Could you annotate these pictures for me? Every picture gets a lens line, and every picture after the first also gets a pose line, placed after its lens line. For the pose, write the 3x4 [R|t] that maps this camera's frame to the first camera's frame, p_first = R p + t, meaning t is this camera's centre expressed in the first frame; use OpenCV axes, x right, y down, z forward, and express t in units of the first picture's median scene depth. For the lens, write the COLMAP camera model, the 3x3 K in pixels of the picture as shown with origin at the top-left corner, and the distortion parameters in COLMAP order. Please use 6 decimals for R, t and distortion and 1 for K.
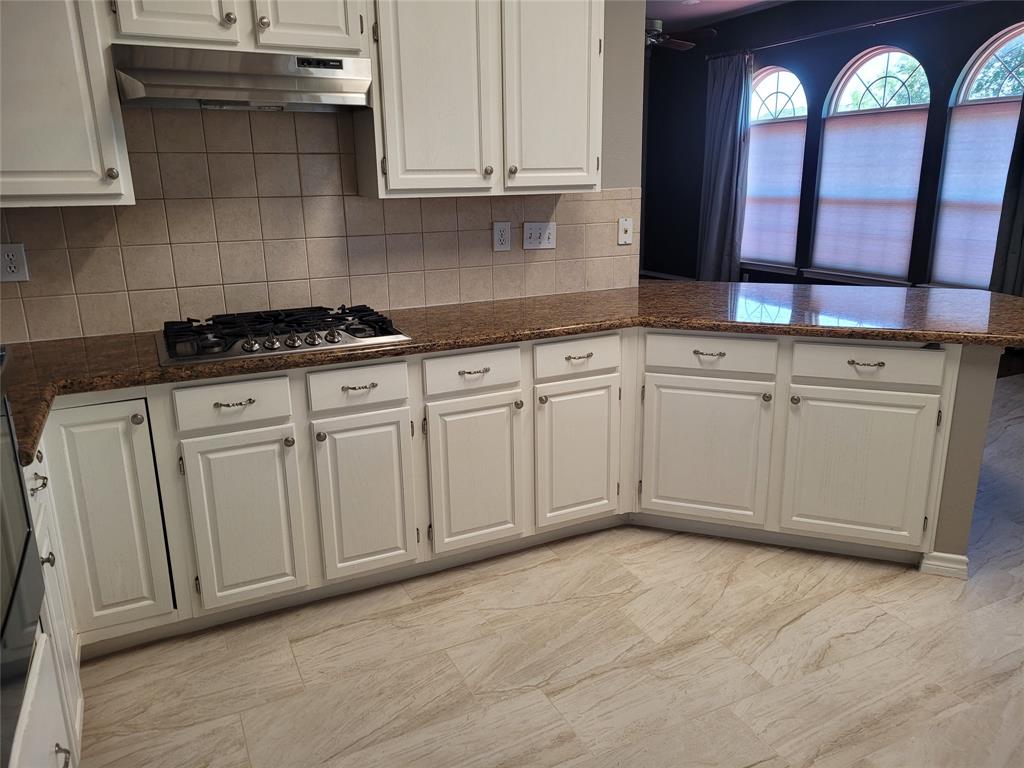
lens RADIAL K [[767.2, 0, 528.7], [0, 767.2, 377.9], [0, 0, 1]] dist [0.056742, -0.037714]
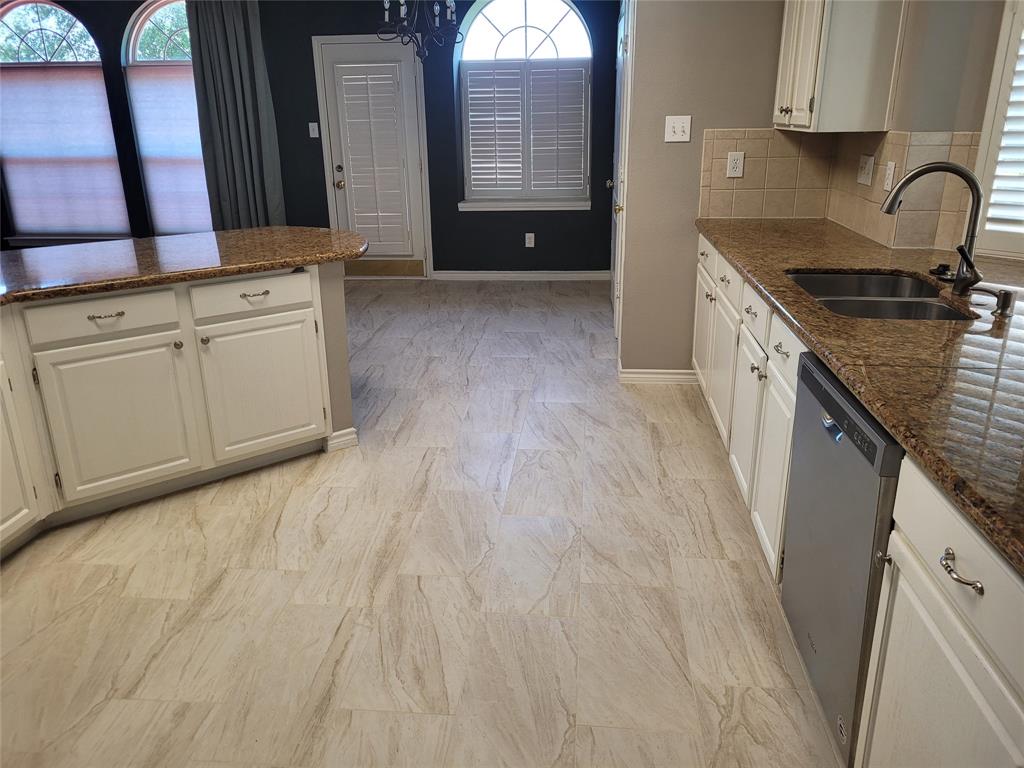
lens RADIAL K [[767.2, 0, 515.4], [0, 767.2, 365.0], [0, 0, 1]] dist [0.056742, -0.037714]
pose [[0.531725, -0.256035, 0.807289, -0.298464], [0.229988, 0.961041, 0.153315, -0.004485], [-0.815091, 0.104146, 0.569894, 0.042192]]
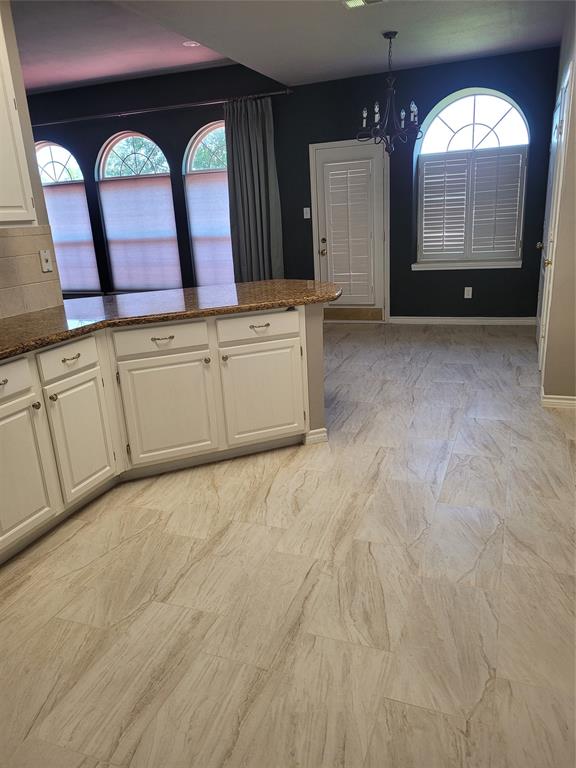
lens RADIAL K [[575.4, 0, 295.4], [0, 575.4, 388.2], [0, 0, 1]] dist [0.056742, -0.037714]
pose [[0.733597, -0.223206, 0.641884, -0.285296], [0.219657, 0.971703, 0.086854, 0.018201], [-0.643107, 0.077279, 0.761867, 0.062027]]
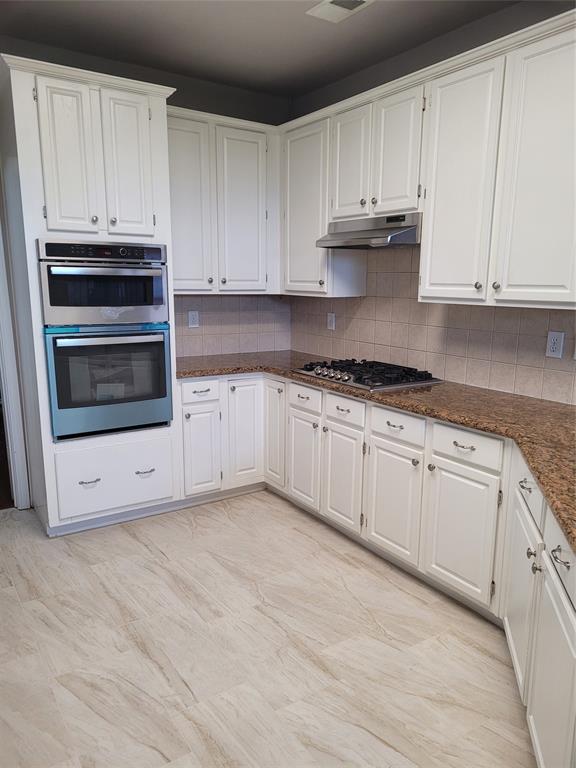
lens RADIAL K [[575.4, 0, 298.8], [0, 575.4, 394.3], [0, 0, 1]] dist [0.056742, -0.037714]
pose [[0.131673, 0.209460, -0.968911, 0.871642], [-0.275170, 0.946732, 0.167271, -0.180922], [0.952336, 0.244591, 0.182296, 0.599919]]
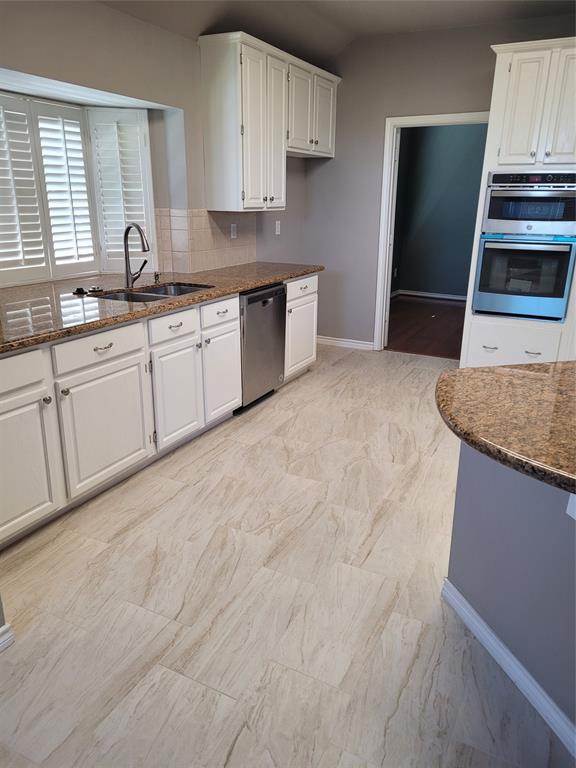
lens RADIAL K [[575.4, 0, 291.7], [0, 575.4, 382.9], [0, 0, 1]] dist [0.056742, -0.037714]
pose [[-0.802809, 0.184111, -0.567098, 1.132259], [-0.166201, 0.844329, 0.509397, -0.366941], [0.572603, 0.503201, -0.647236, 1.254181]]
